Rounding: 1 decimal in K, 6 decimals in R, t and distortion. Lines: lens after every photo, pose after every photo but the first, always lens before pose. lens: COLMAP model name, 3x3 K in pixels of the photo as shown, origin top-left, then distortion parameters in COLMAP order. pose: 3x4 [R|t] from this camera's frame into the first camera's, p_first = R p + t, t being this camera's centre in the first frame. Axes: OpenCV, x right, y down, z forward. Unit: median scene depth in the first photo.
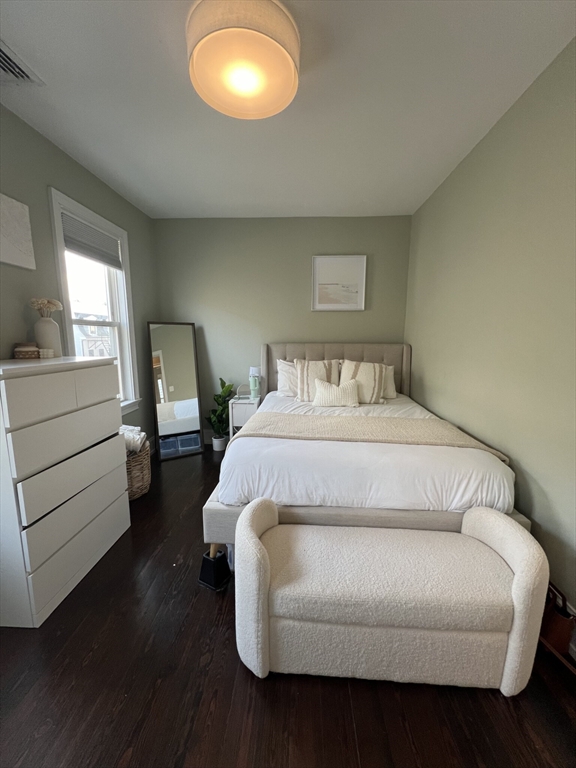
lens RADIAL K [[305.9, 0, 288.0], [0, 305.9, 384.0], [0, 0, 1]] dist [0.000164, 0.000008]
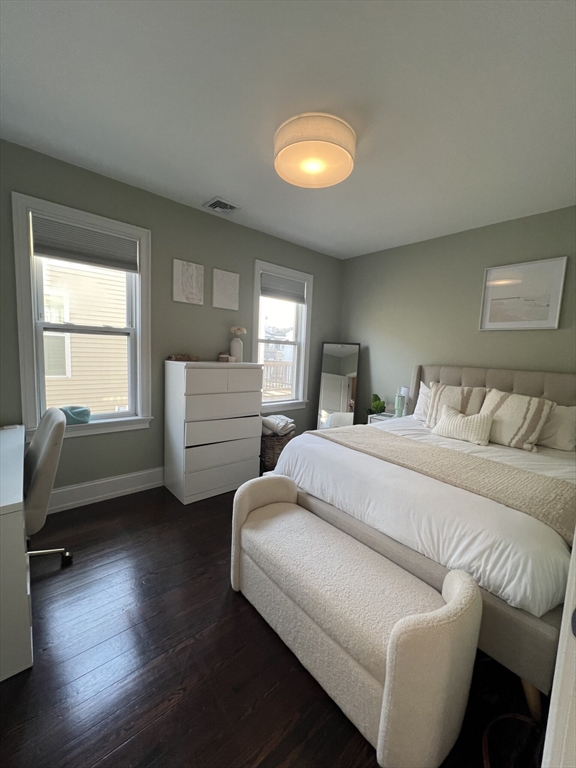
lens RADIAL K [[305.7, 0, 285.8], [0, 305.7, 383.7], [0, 0, 1]] dist [-0.002782, -0.000307]
pose [[0.693531, 0.104925, -0.712745, 0.497727], [-0.154318, 0.988010, -0.004711, -0.003581], [0.703705, 0.113257, 0.701408, 0.037395]]
